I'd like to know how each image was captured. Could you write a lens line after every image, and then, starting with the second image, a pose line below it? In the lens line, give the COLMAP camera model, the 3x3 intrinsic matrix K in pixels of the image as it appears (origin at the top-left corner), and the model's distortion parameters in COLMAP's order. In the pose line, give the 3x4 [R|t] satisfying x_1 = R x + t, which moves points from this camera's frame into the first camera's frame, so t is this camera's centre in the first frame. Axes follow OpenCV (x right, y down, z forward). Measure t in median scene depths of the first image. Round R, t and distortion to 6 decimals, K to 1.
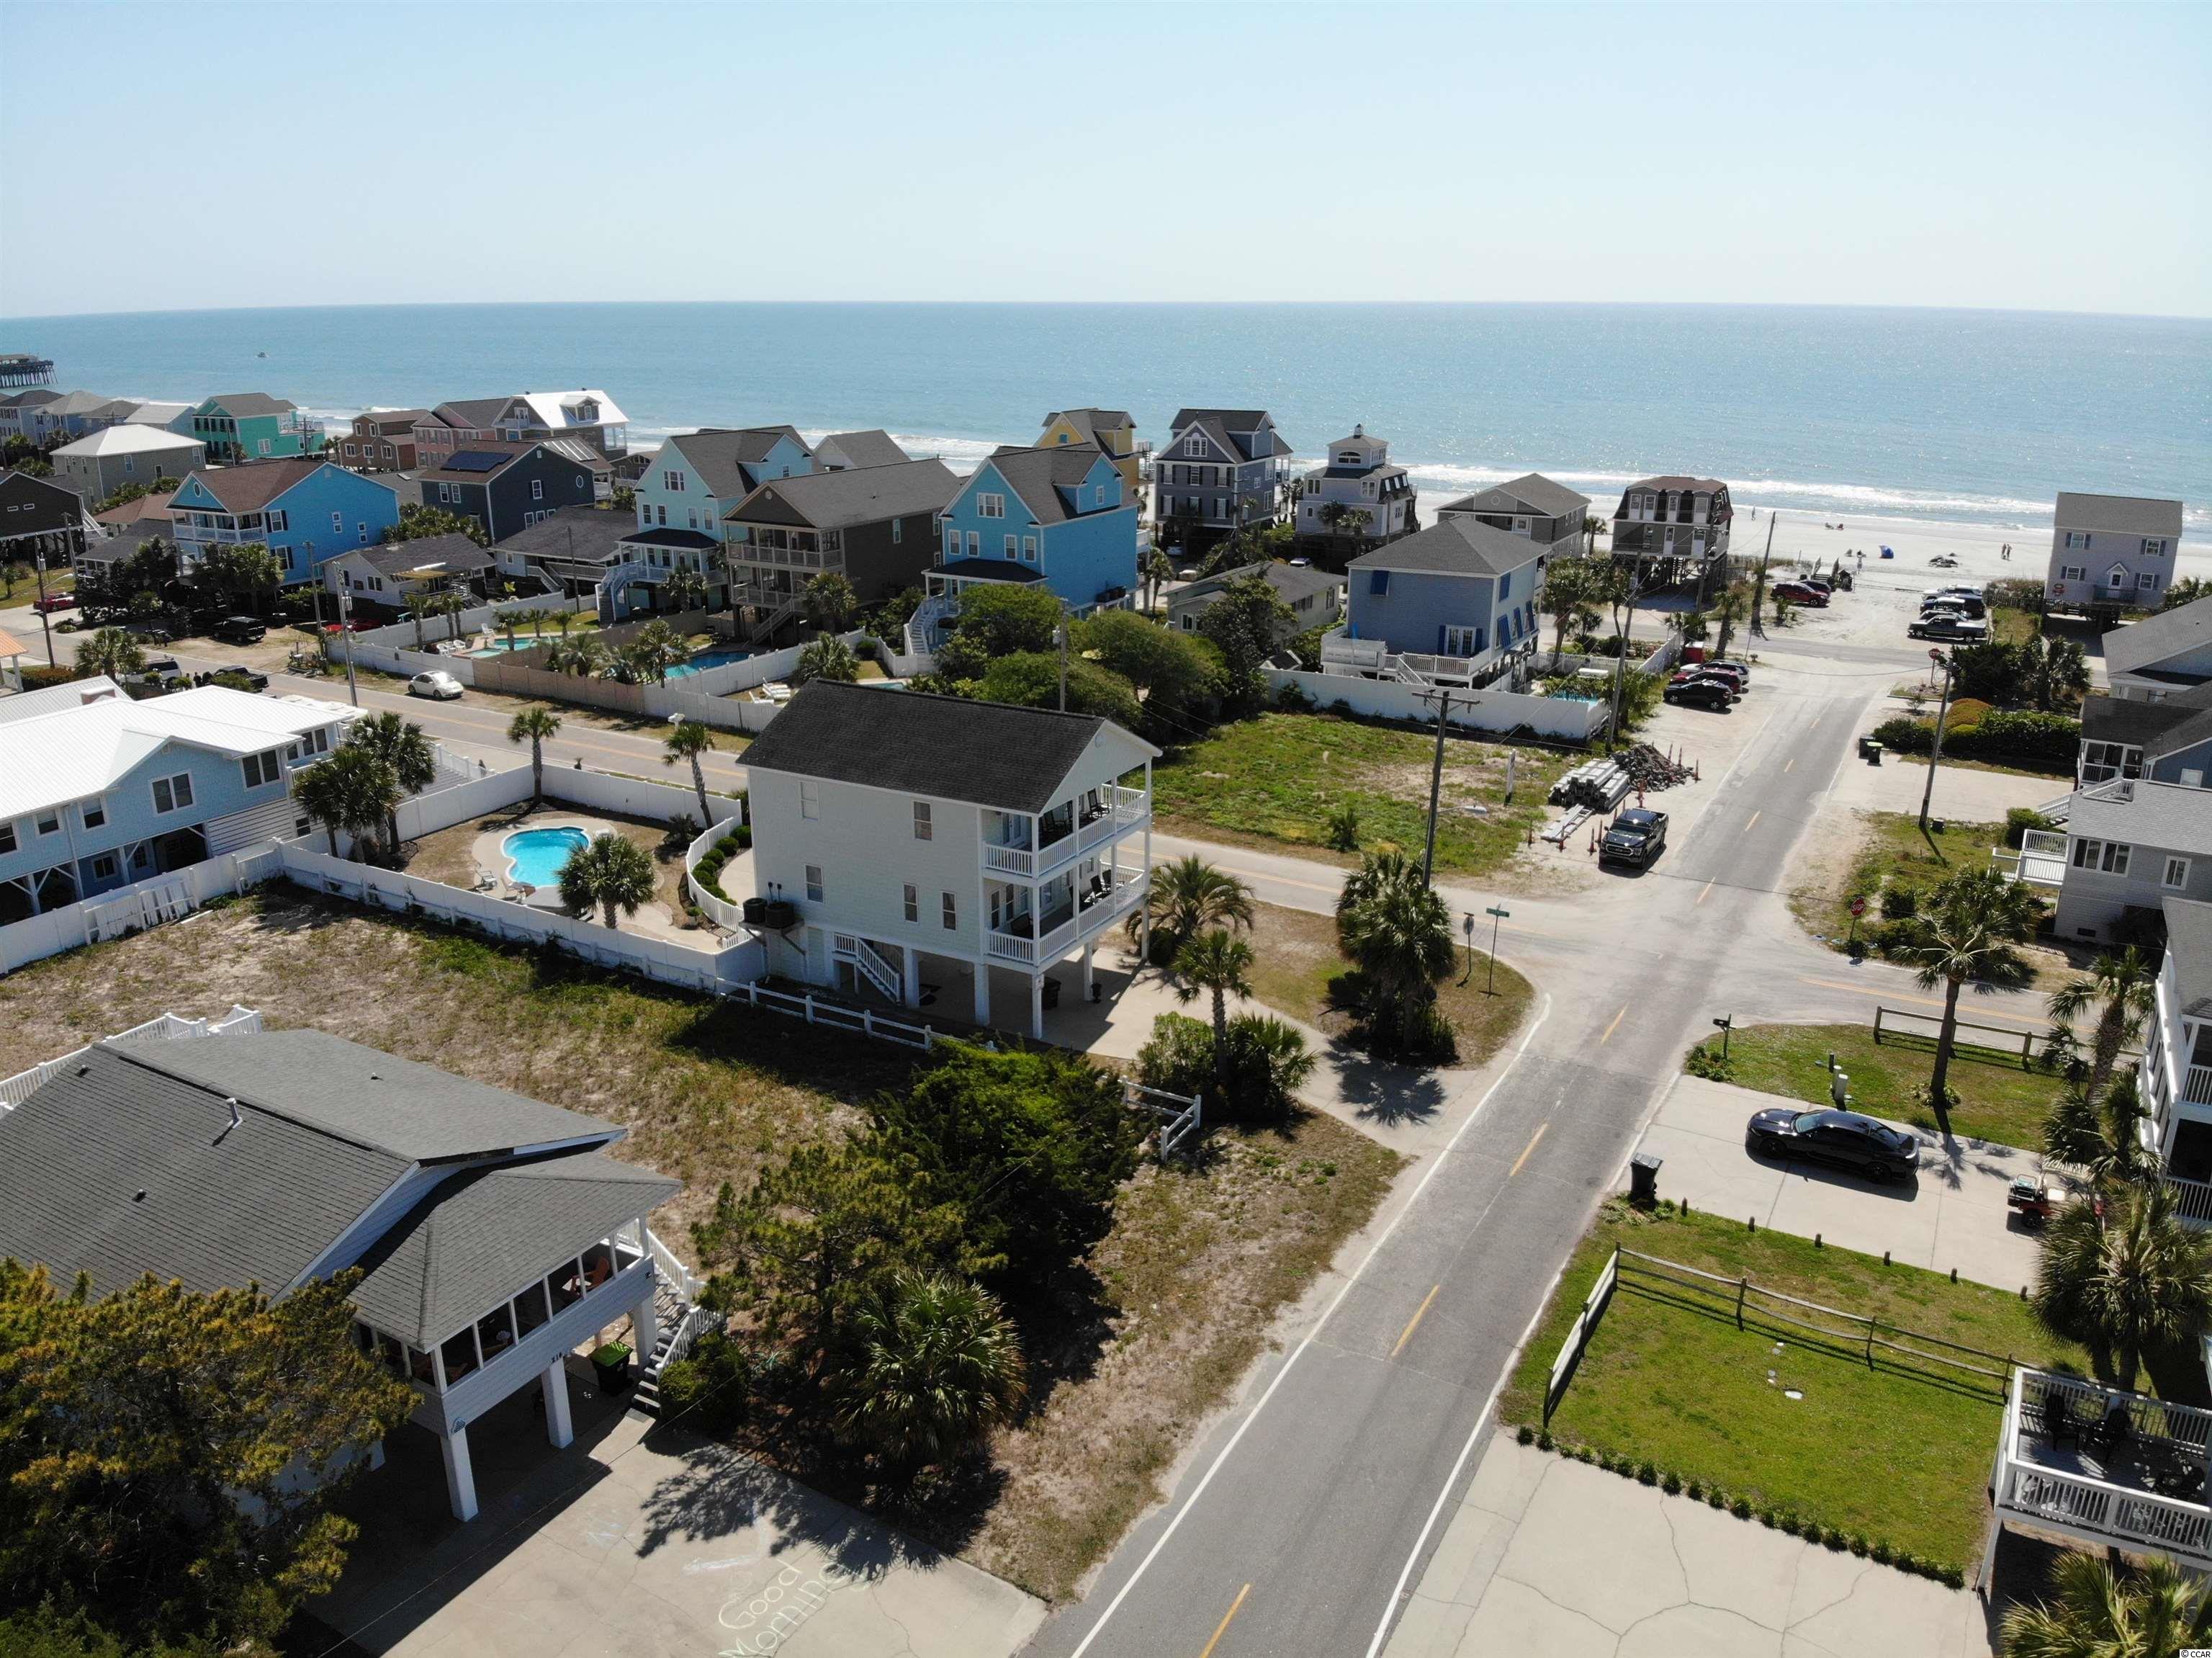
lens RADIAL K [[1633.9, 0, 1102.3], [0, 1633.9, 829.1], [0, 0, 1]] dist [0.059118, -0.185039]
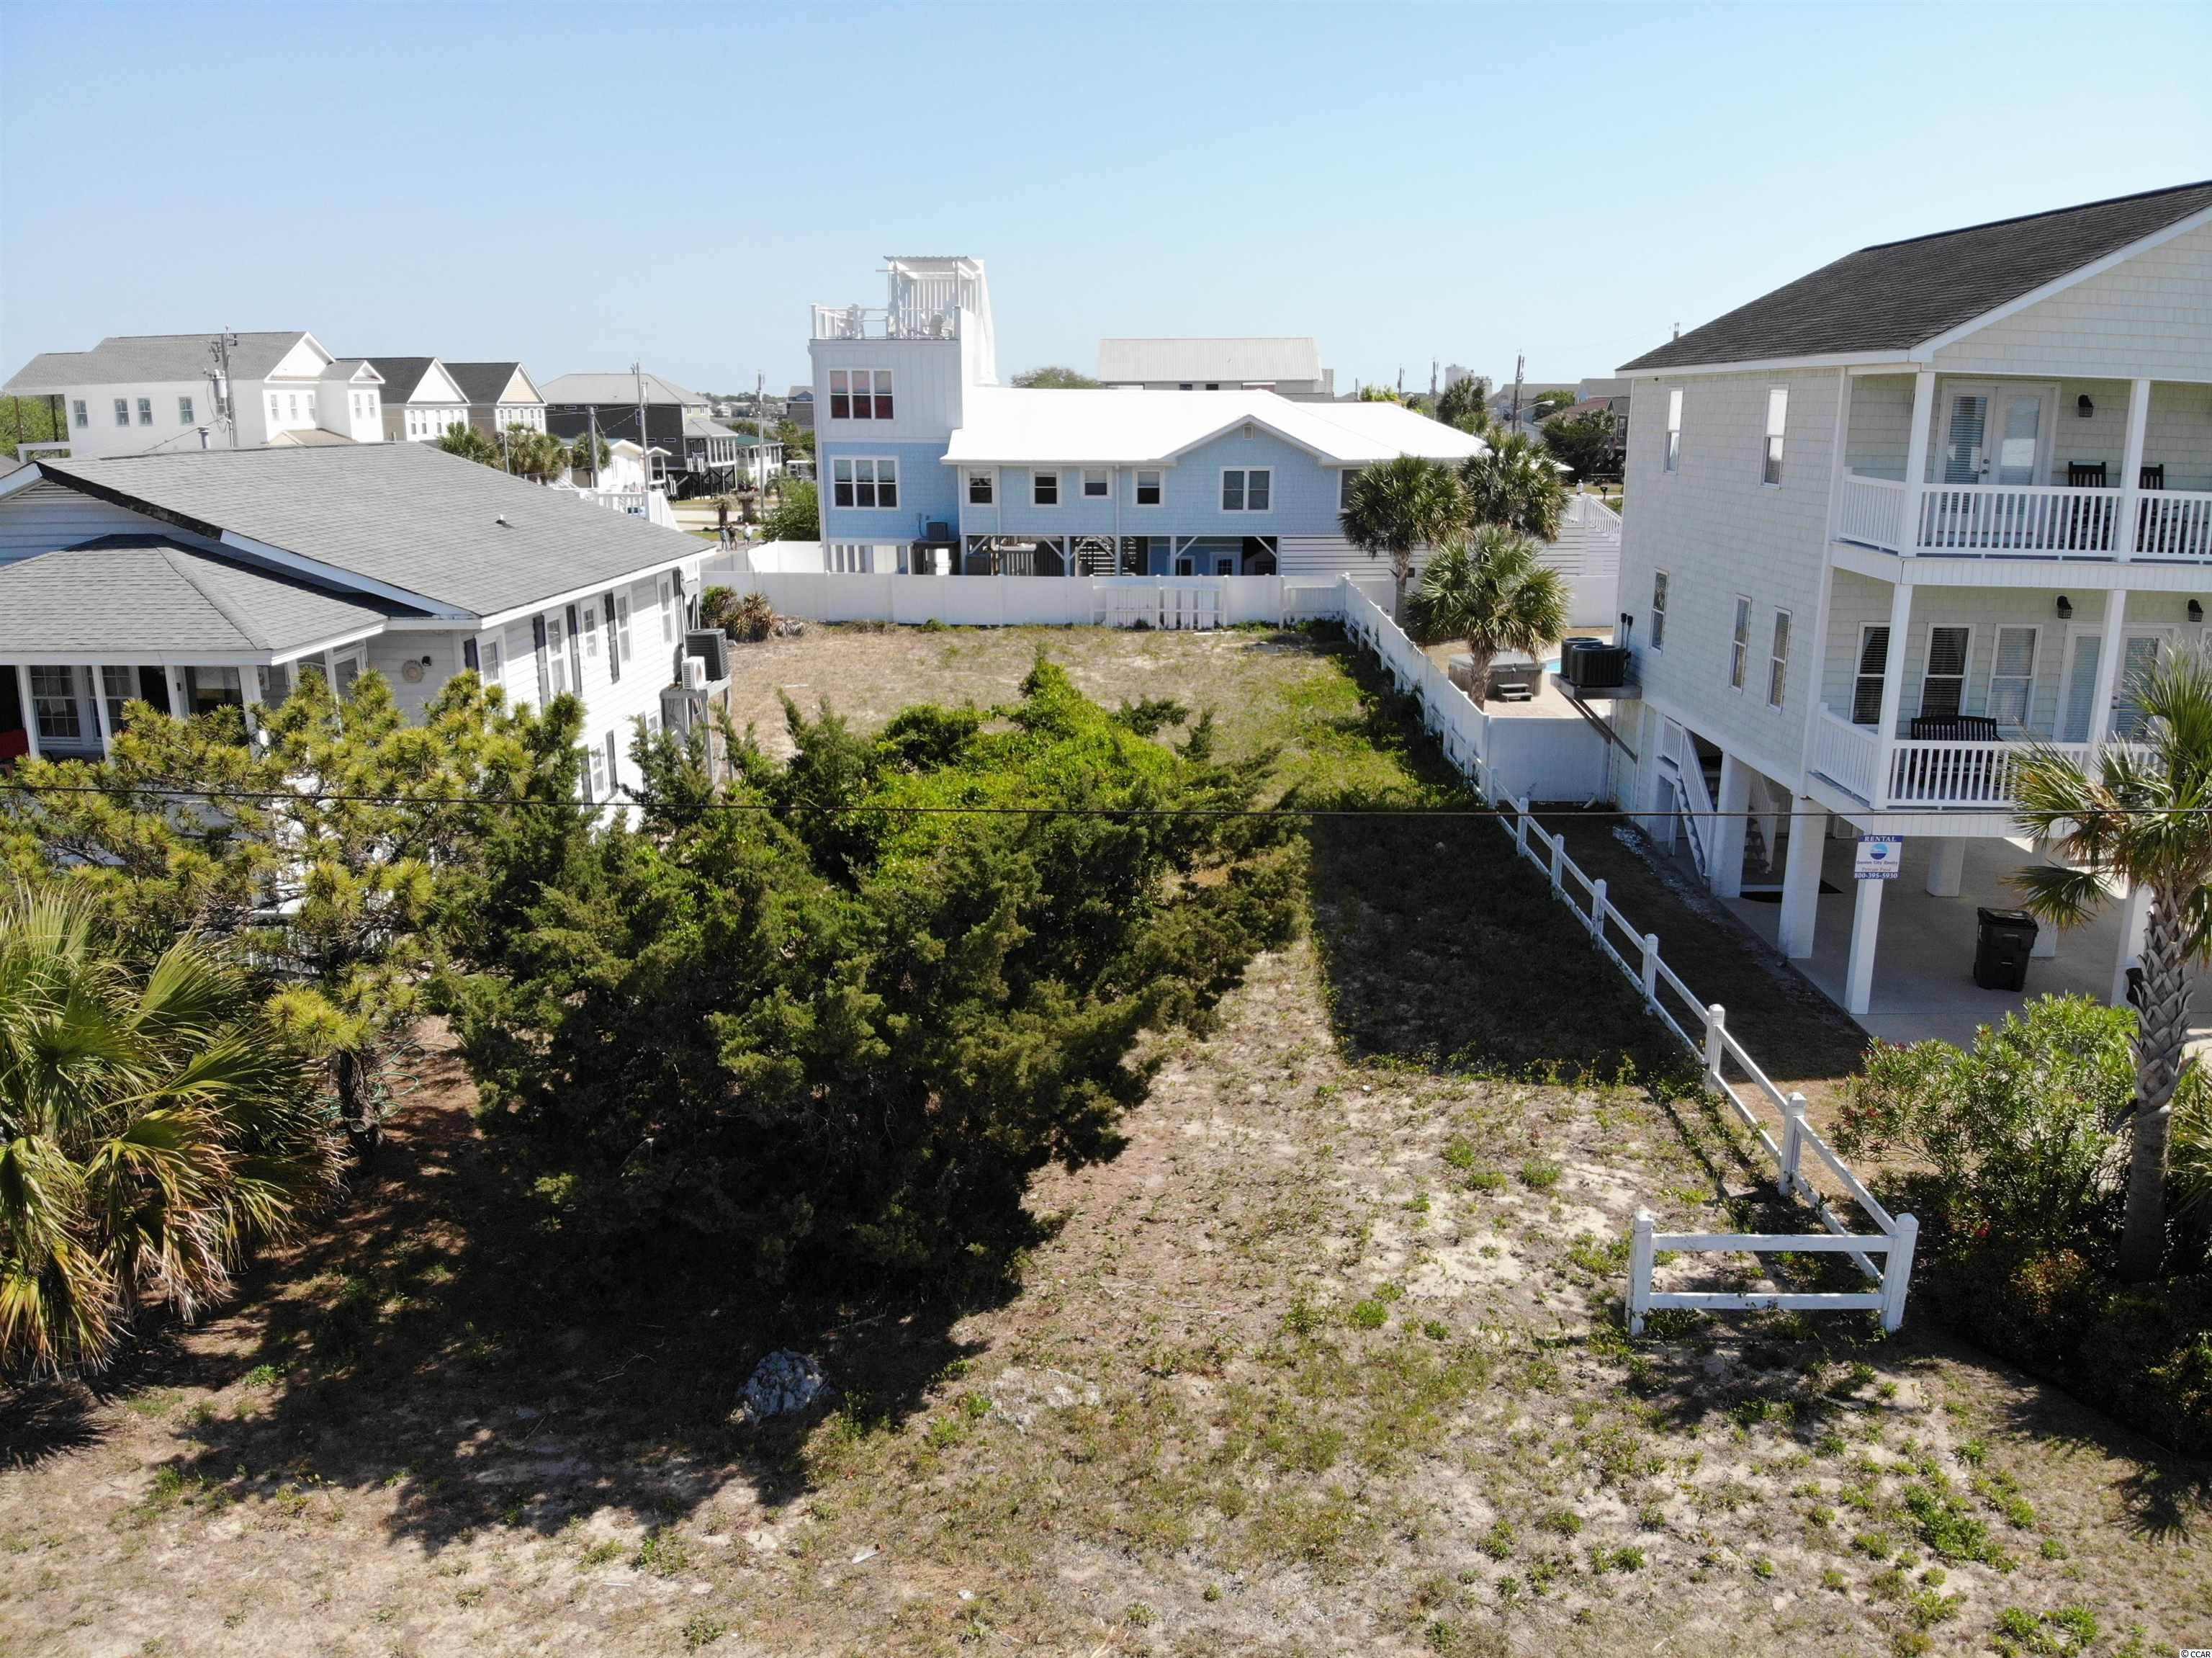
lens RADIAL K [[1635.4, 0, 1102.9], [0, 1635.4, 828.9], [0, 0, 1]] dist [0.045864, -0.159408]
pose [[0.457480, 0.222461, -0.860943, 0.198669], [-0.279803, 0.955033, 0.098093, 0.098651], [0.844051, 0.196019, 0.499154, 0.648660]]
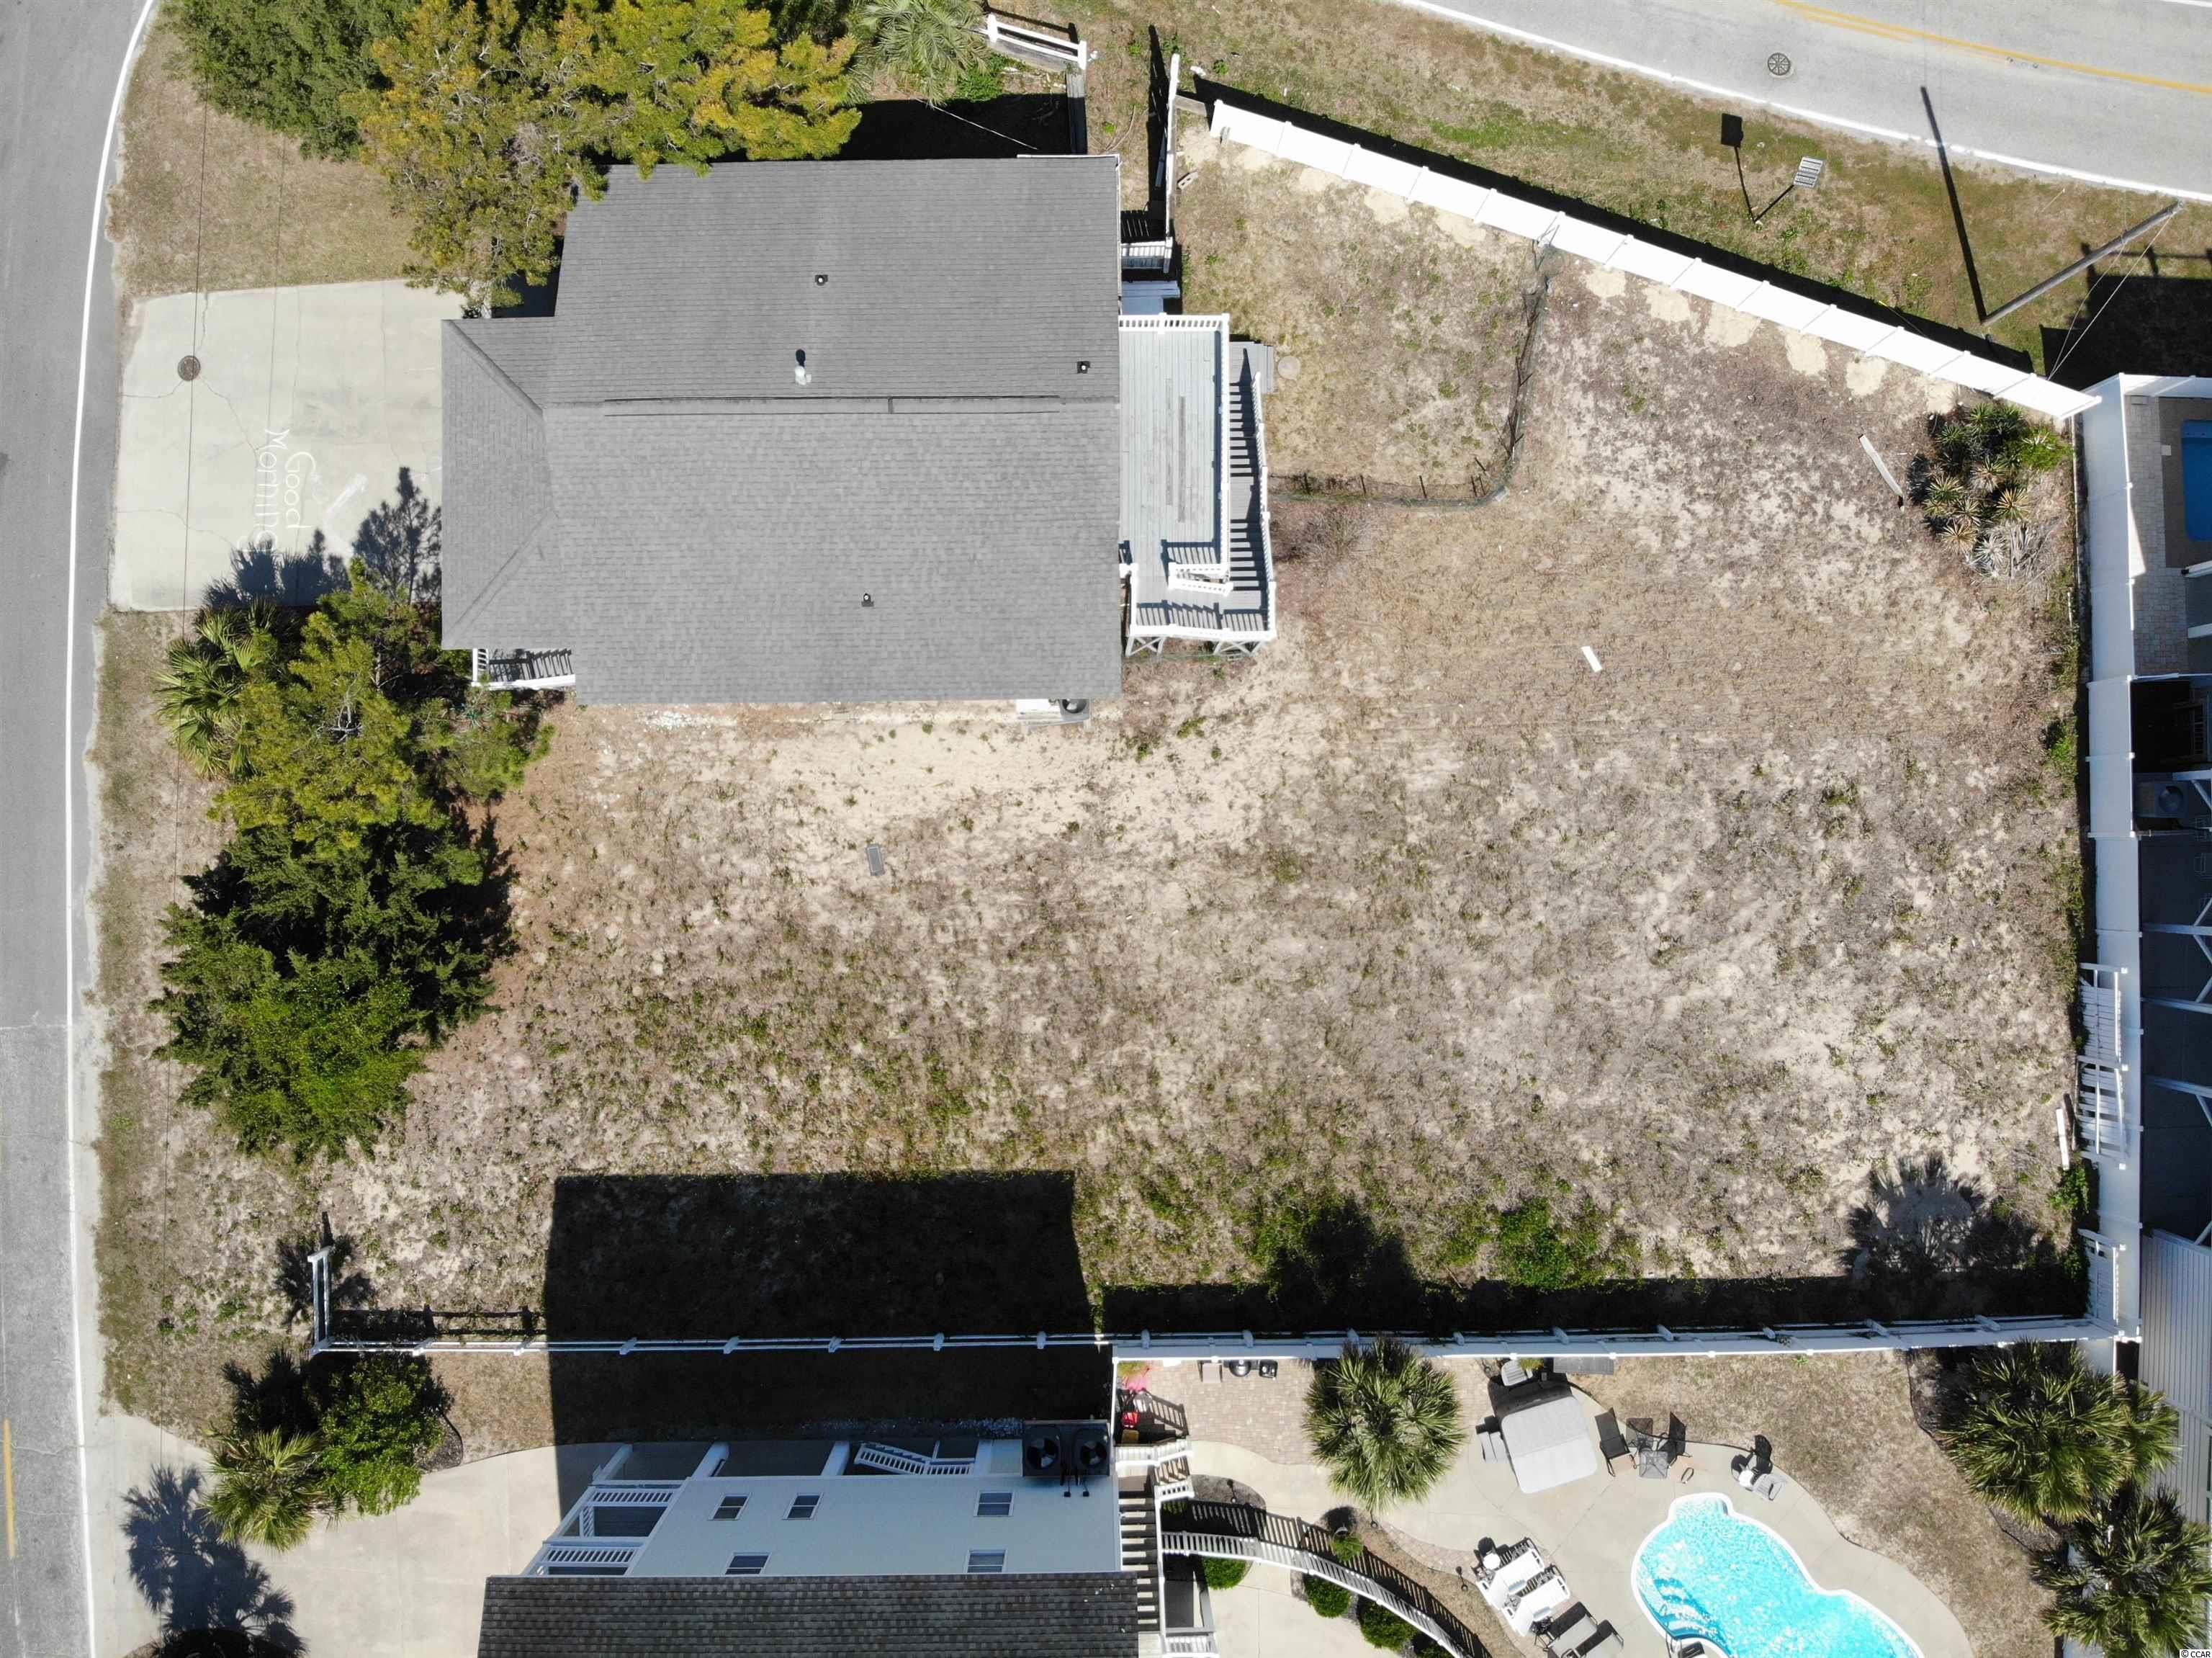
lens RADIAL K [[1796.2, 0, 1106.0], [0, 1796.2, 829.0], [0, 0, 1]] dist [-0.007424, -0.124977]
pose [[-0.866787, 0.498674, -0.002225, -0.355829], [-0.151522, -0.259118, 0.953886, -0.580122], [0.475102, 0.827153, 0.300160, 0.635974]]
